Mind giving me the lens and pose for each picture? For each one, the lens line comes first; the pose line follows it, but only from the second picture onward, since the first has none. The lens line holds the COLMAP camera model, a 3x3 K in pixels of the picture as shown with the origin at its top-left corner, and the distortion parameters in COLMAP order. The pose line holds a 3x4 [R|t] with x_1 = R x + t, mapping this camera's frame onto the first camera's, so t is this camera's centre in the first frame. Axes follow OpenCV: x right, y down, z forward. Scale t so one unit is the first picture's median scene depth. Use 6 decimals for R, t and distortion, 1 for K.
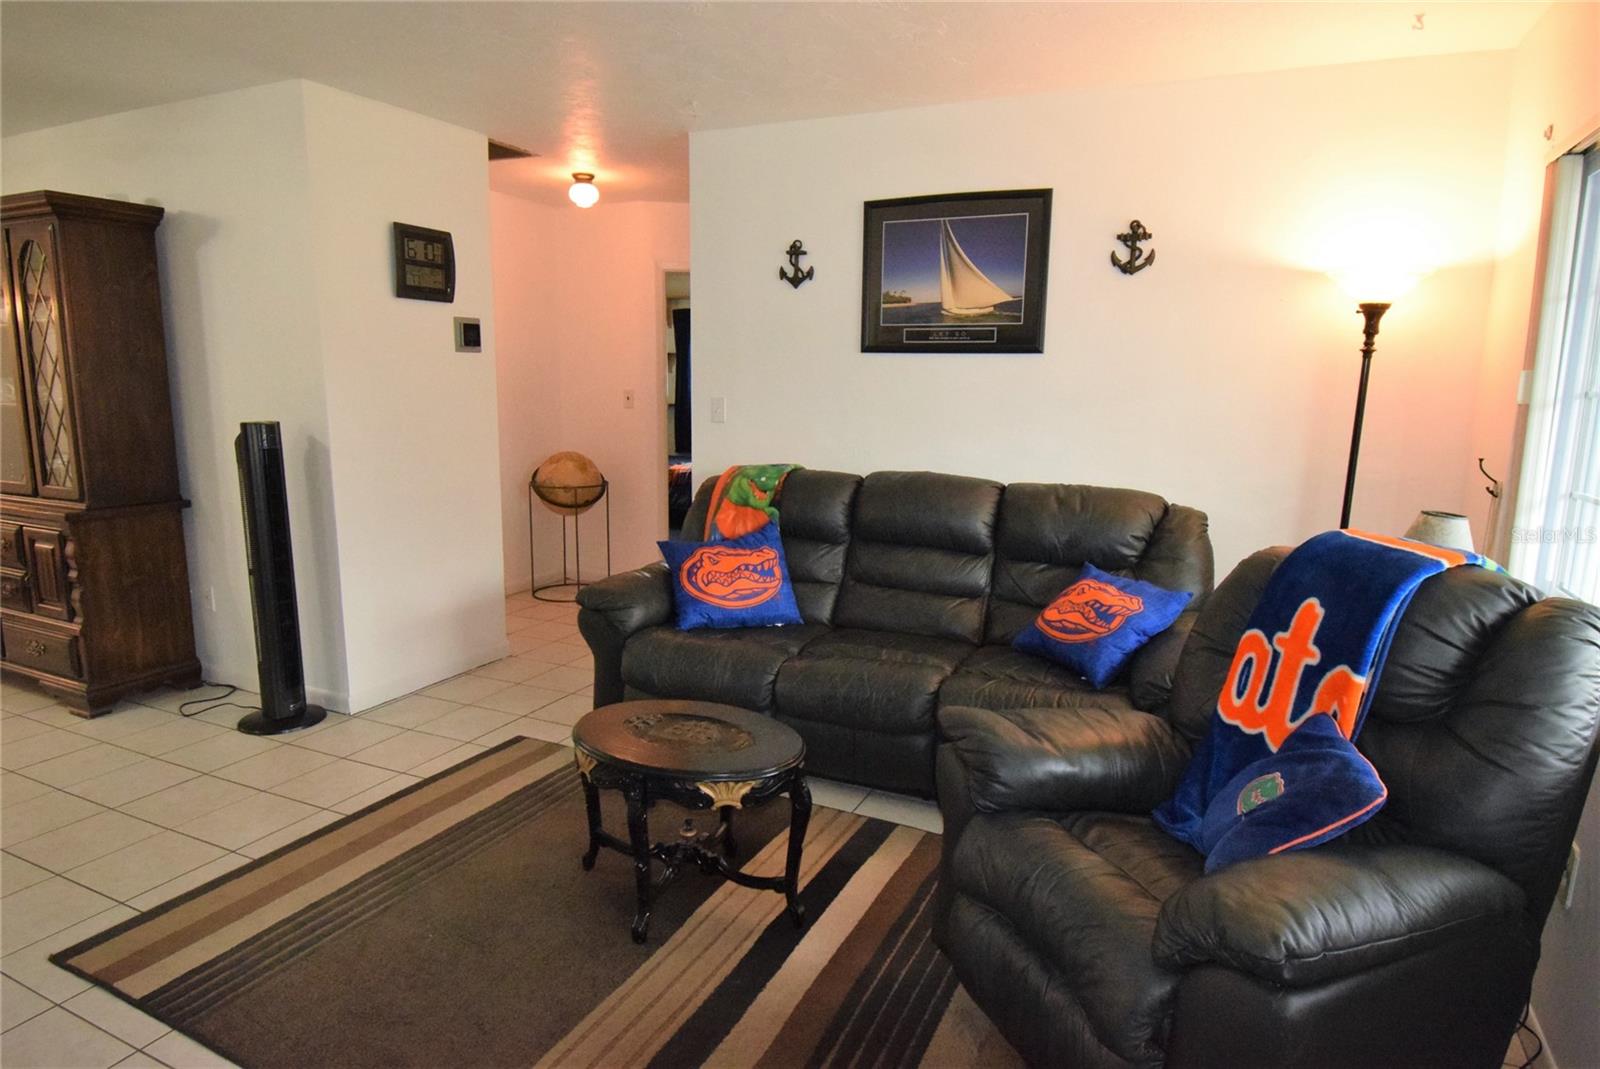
lens RADIAL K [[894.5, 0, 806.8], [0, 894.5, 523.0], [0, 0, 1]] dist [0.004851, -0.000690]
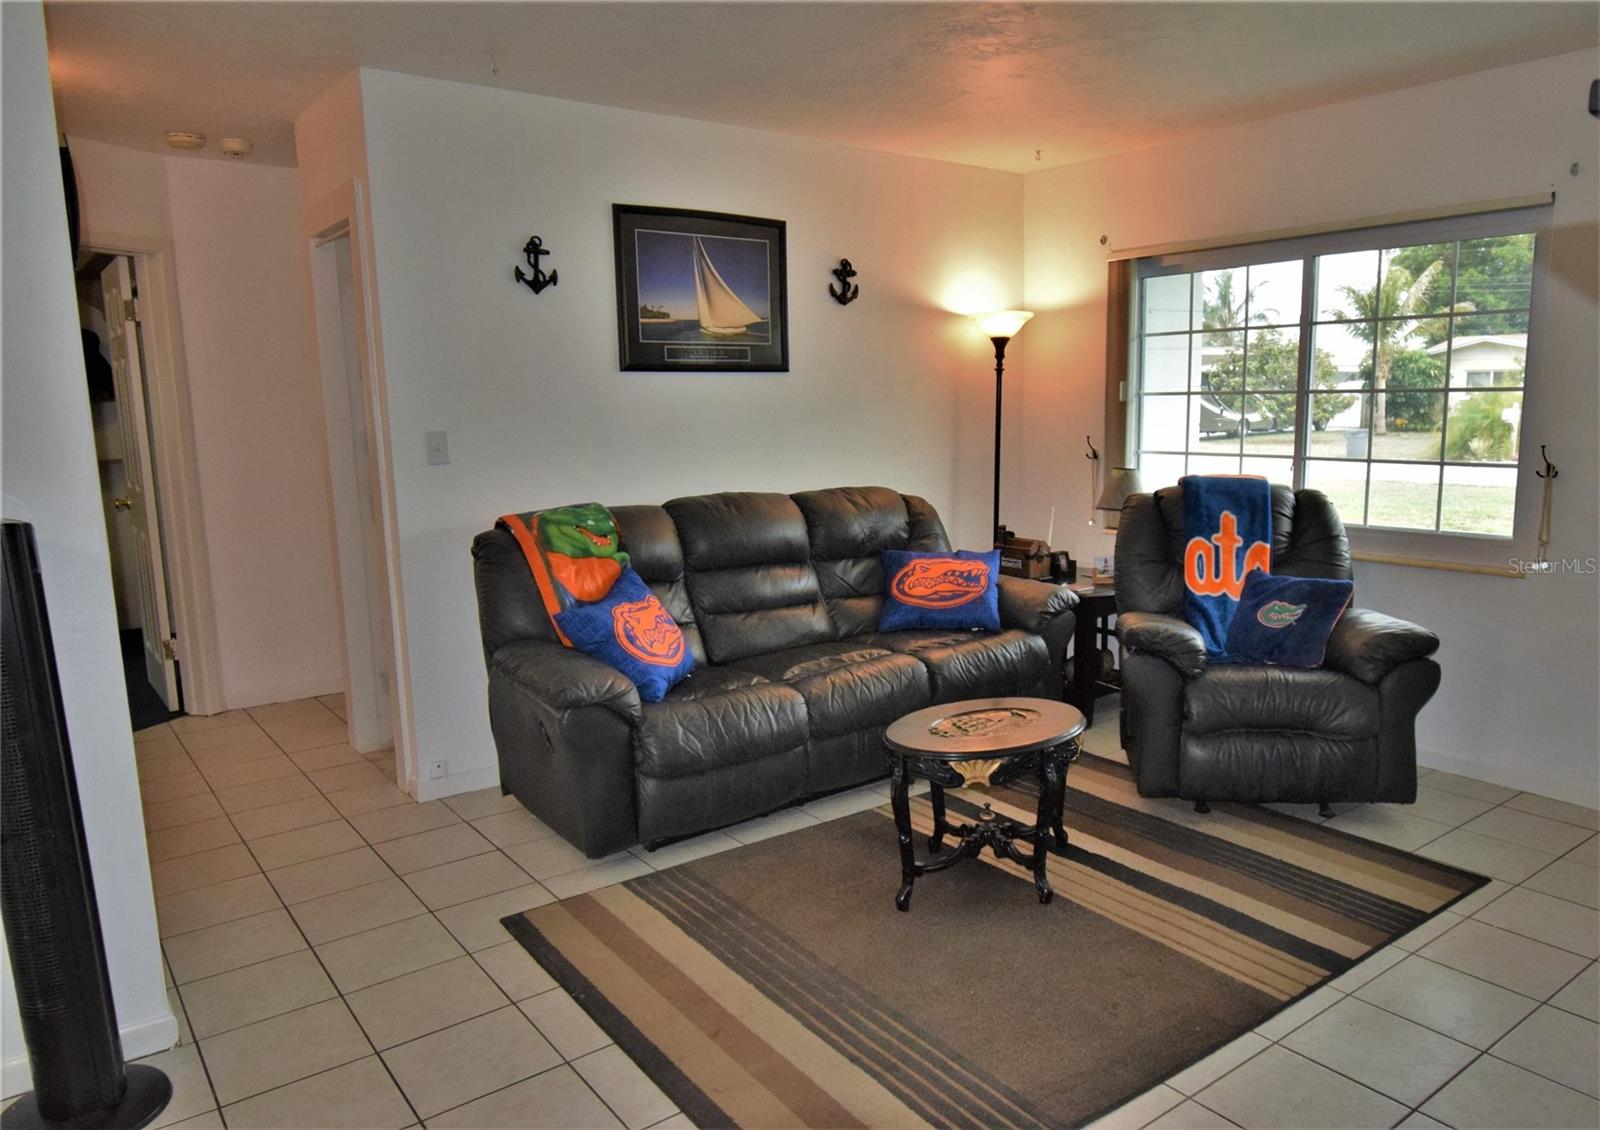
lens RADIAL K [[1119.7, 0, 804.1], [0, 1119.7, 572.3], [0, 0, 1]] dist [-0.007967, -0.001845]
pose [[0.475633, -0.158659, 0.865217, -0.921640], [0.163707, 0.982381, 0.090150, -0.069491], [-0.864276, 0.098764, 0.493226, 0.336033]]
